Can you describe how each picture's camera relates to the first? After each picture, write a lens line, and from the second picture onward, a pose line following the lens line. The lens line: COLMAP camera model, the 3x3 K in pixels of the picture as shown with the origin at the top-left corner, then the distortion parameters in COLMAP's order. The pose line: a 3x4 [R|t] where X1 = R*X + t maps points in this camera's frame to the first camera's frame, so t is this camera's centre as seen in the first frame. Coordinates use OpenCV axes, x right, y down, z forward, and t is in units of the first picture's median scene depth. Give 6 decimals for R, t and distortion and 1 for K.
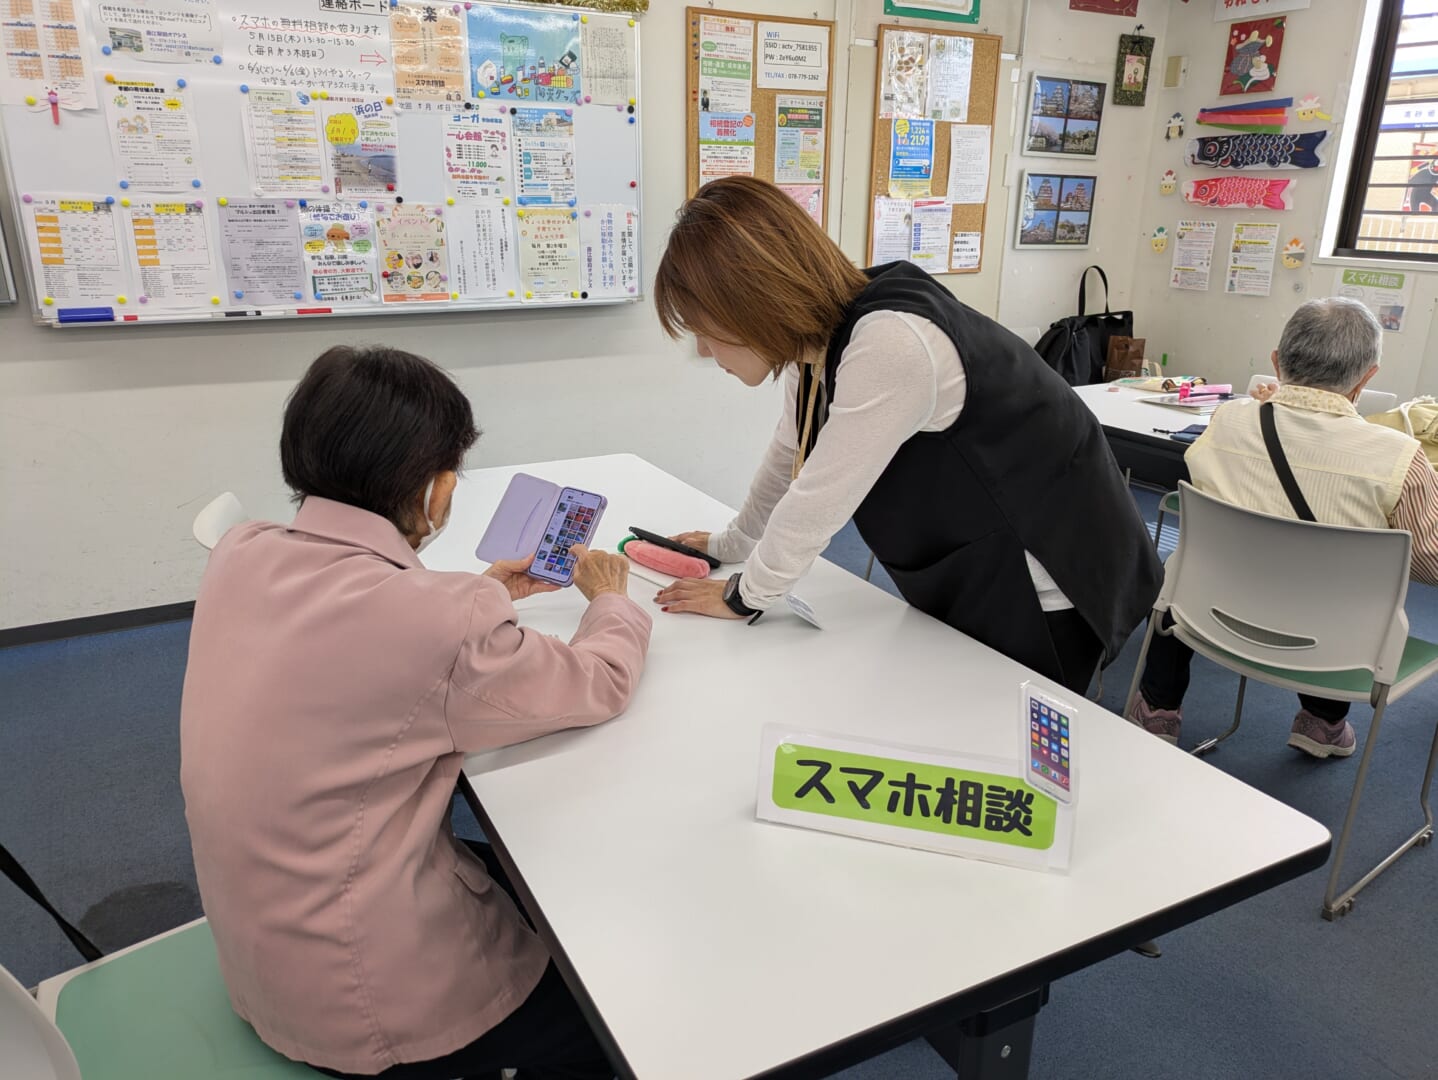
lens RADIAL K [[1047.3, 0, 721.8], [0, 1047.3, 544.1], [0, 0, 1]] dist [-0.020602, 0.013615]
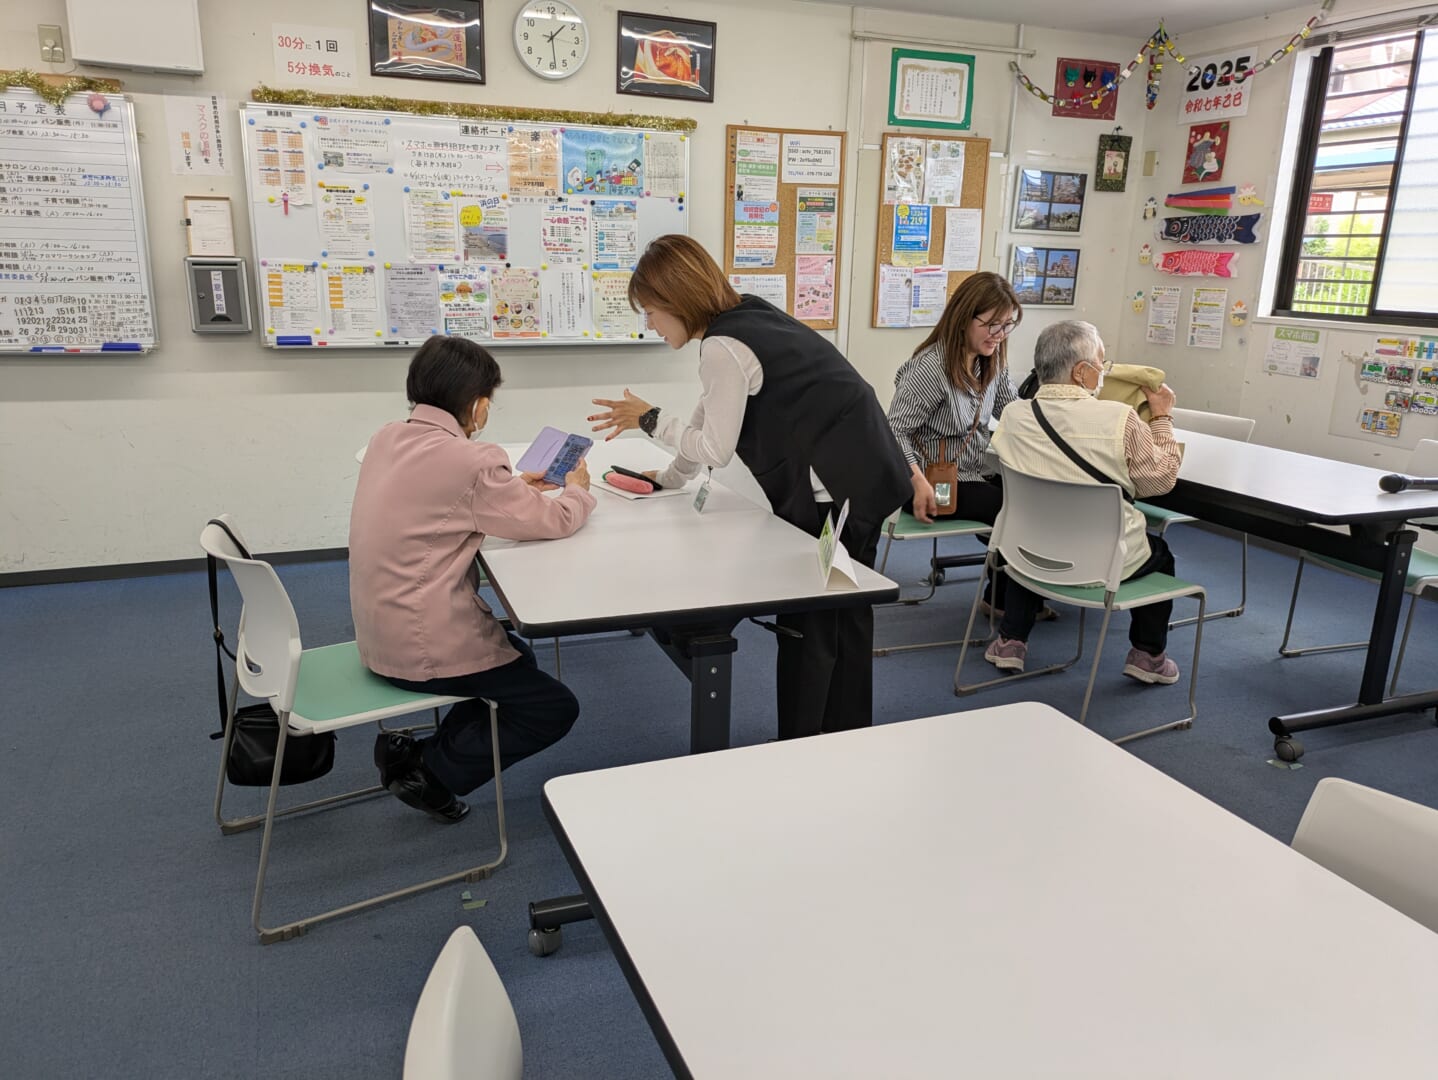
lens RADIAL K [[1047.3, 0, 717.6], [0, 1047.3, 539.8], [0, 0, 1]] dist [-0.020602, 0.013615]
pose [[0.990982, 0.040136, -0.127841, 0.158420], [-0.047753, 0.997227, -0.057085, 0.100986], [0.125195, 0.062675, 0.990150, -0.319981]]
